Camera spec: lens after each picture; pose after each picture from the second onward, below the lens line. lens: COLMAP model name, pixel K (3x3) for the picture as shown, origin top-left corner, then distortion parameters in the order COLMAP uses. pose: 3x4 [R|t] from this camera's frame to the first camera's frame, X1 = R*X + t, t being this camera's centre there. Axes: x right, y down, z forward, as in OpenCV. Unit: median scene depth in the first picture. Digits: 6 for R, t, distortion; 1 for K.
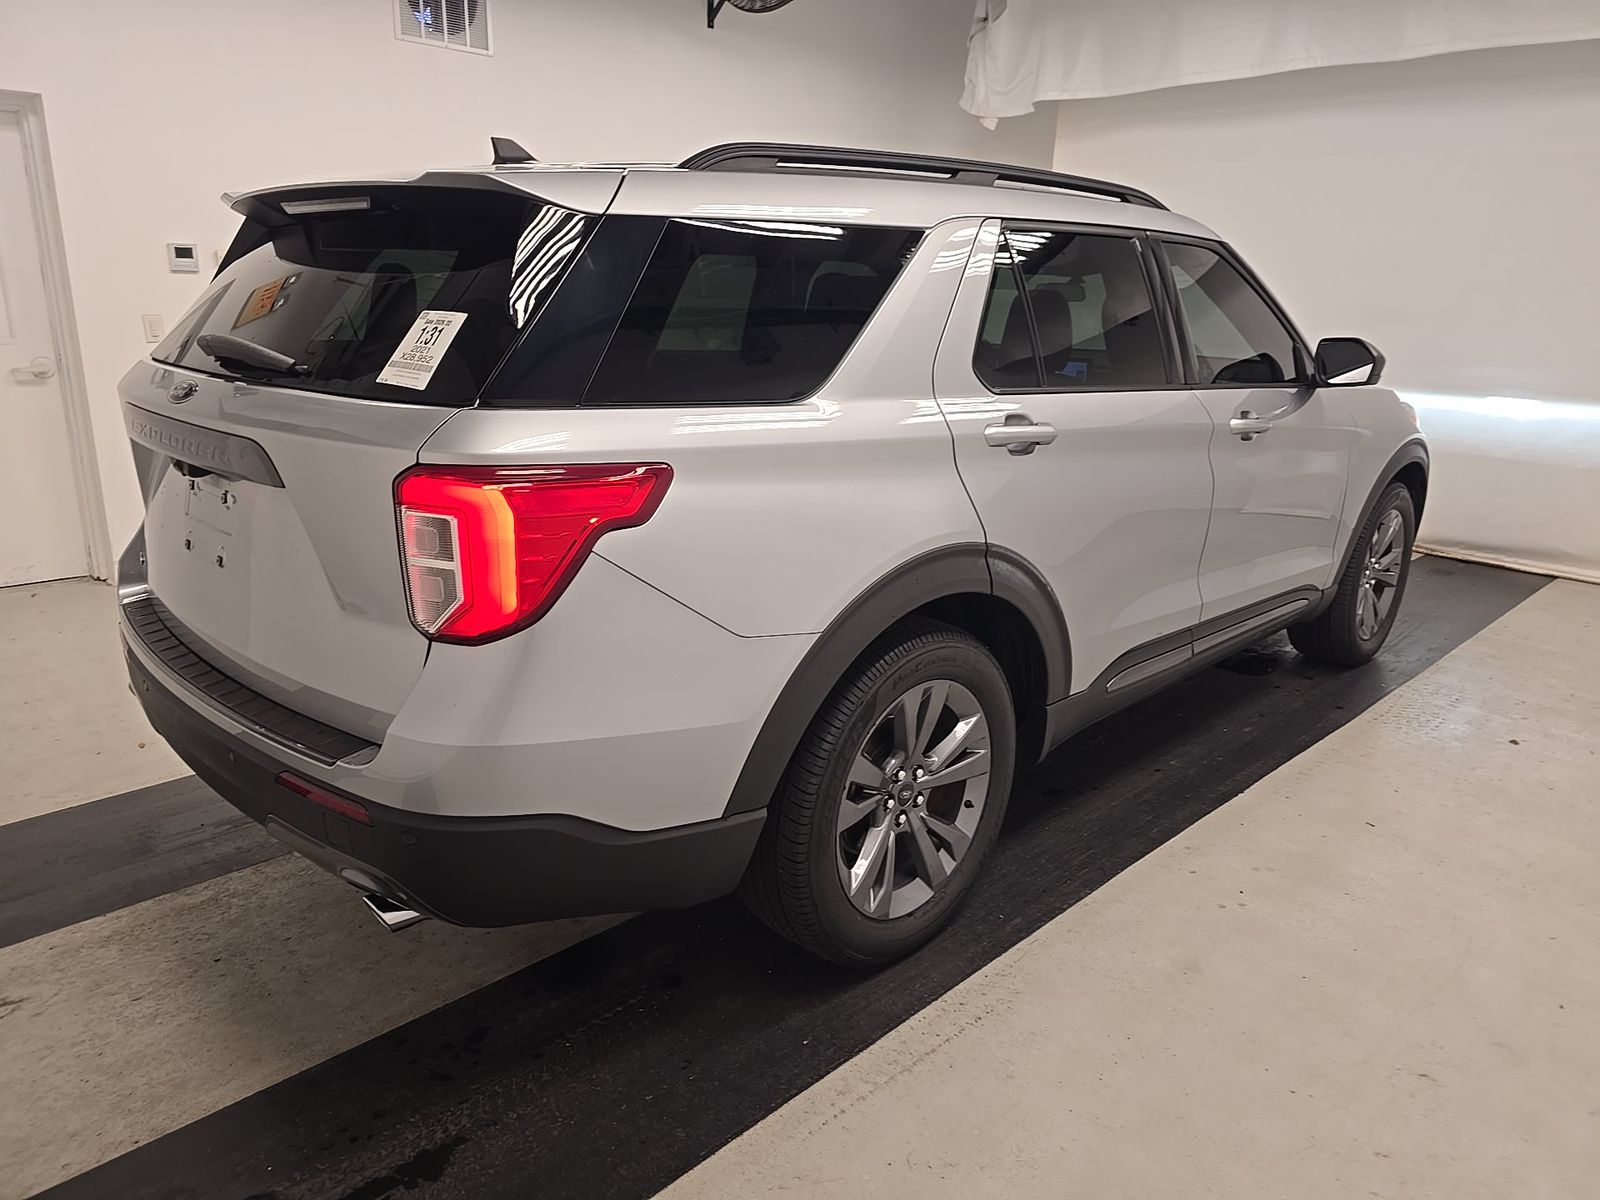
lens RADIAL K [[1097.5, 0, 791.2], [0, 1097.5, 603.3], [0, 0, 1]] dist [-0.000413, -0.008188]
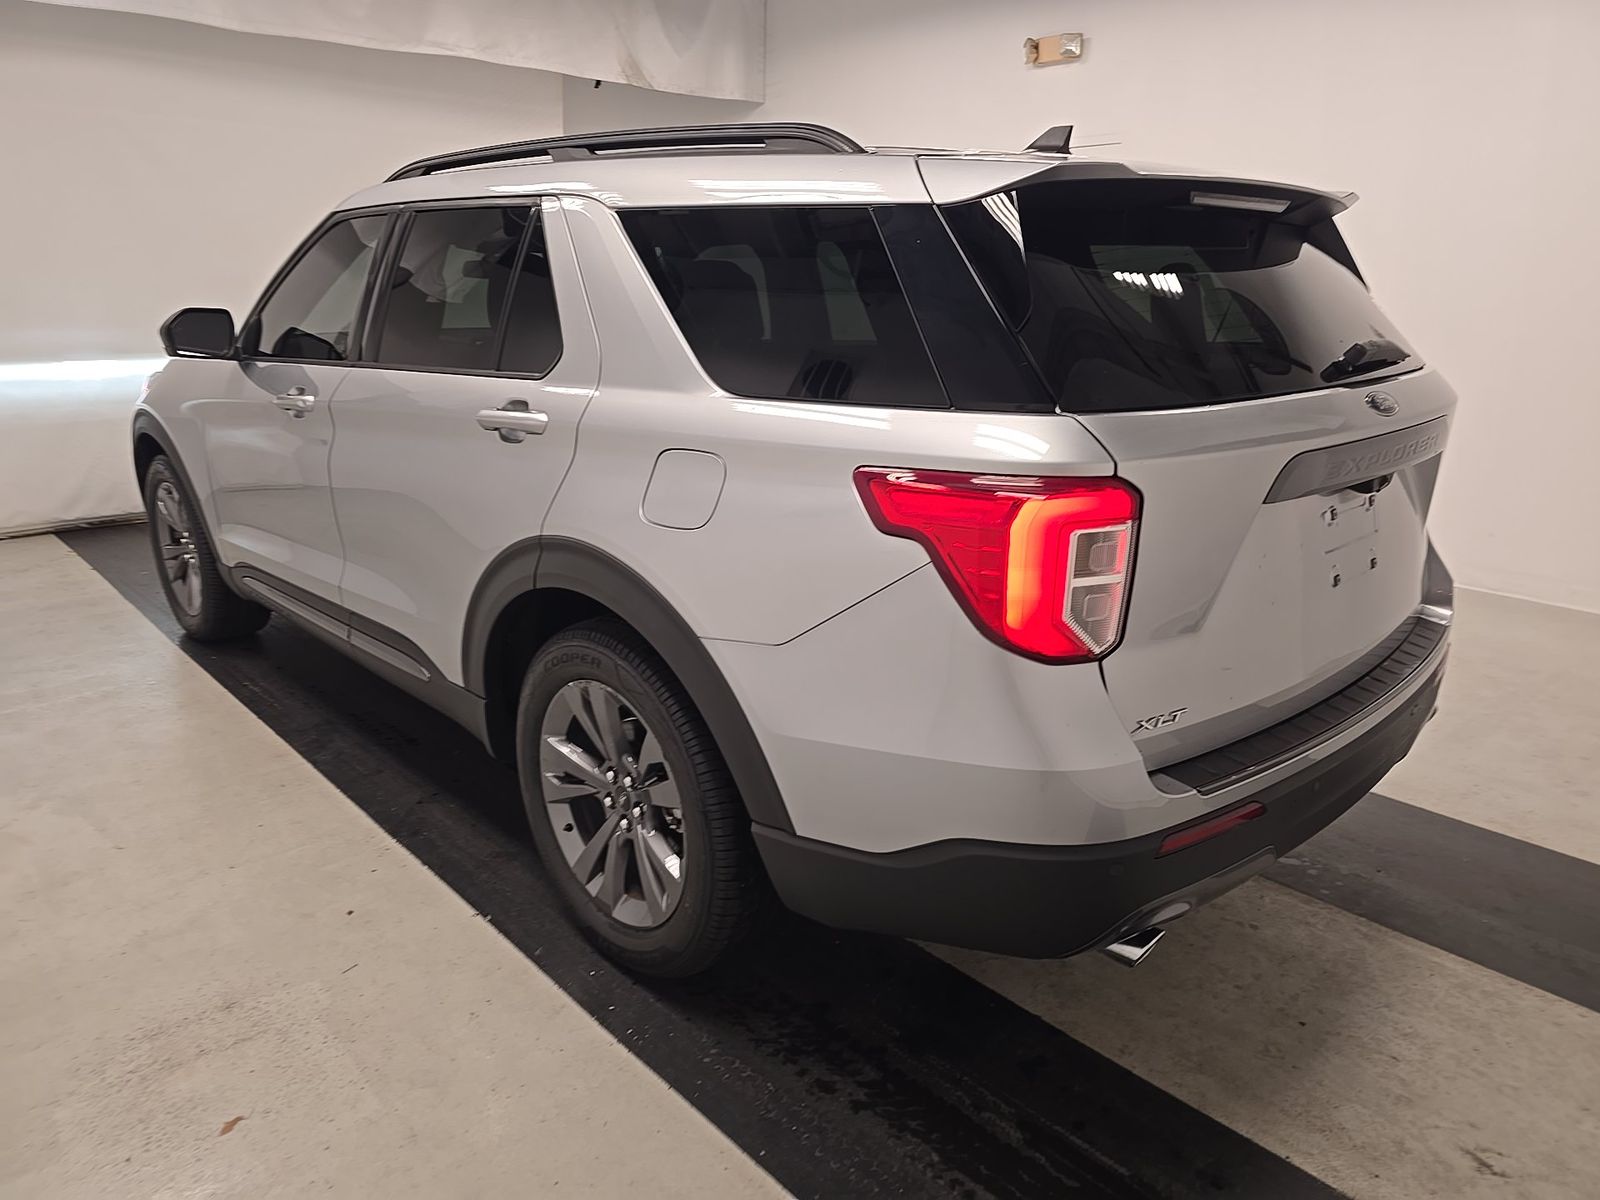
lens RADIAL K [[1097.5, 0, 796.7], [0, 1097.5, 599.8], [0, 0, 1]] dist [-0.000413, -0.008188]
pose [[0.014176, -0.296410, 0.954955, -1.366060], [0.255485, 0.924423, 0.283141, -0.393337], [-0.966709, 0.239964, 0.088833, 1.300628]]
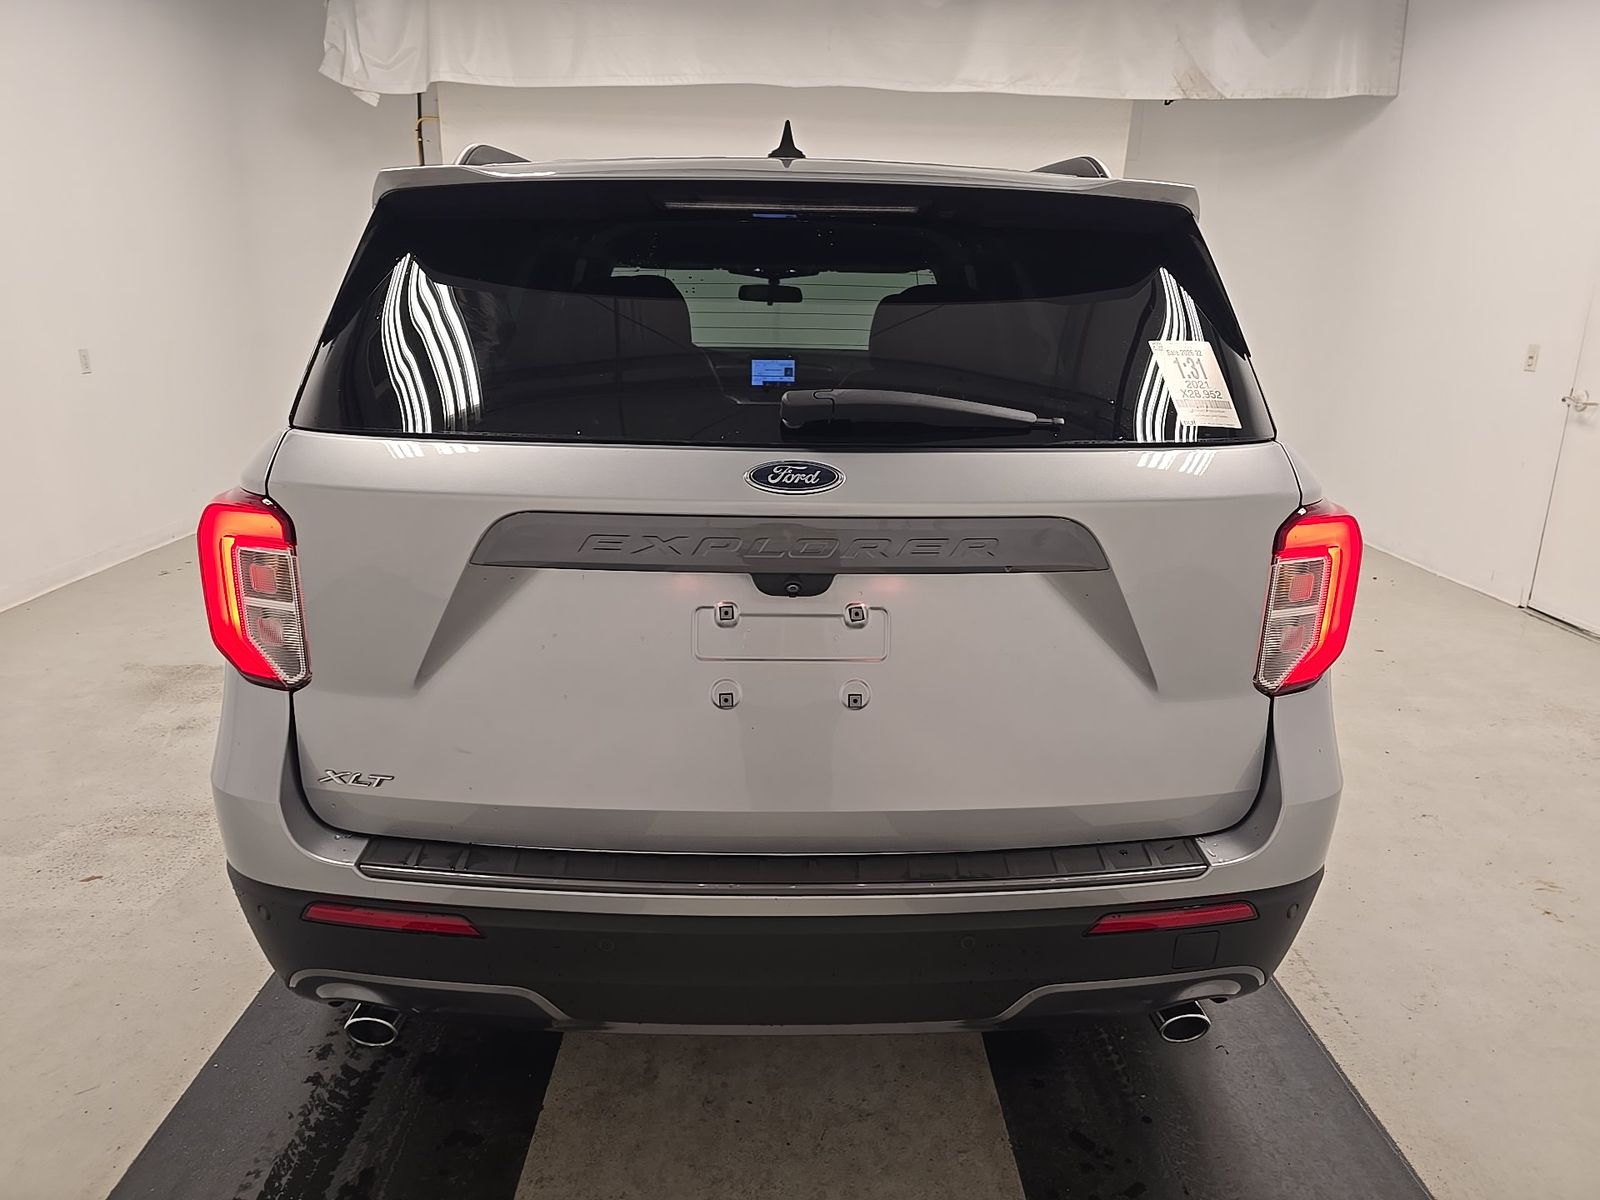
lens RADIAL K [[1097.5, 0, 803.1], [0, 1097.5, 598.4], [0, 0, 1]] dist [-0.000413, -0.008188]
pose [[0.696113, -0.196249, 0.690588, -0.913729], [0.190054, 0.977970, 0.086342, -0.150786], [-0.692319, 0.071145, 0.718076, 0.450645]]
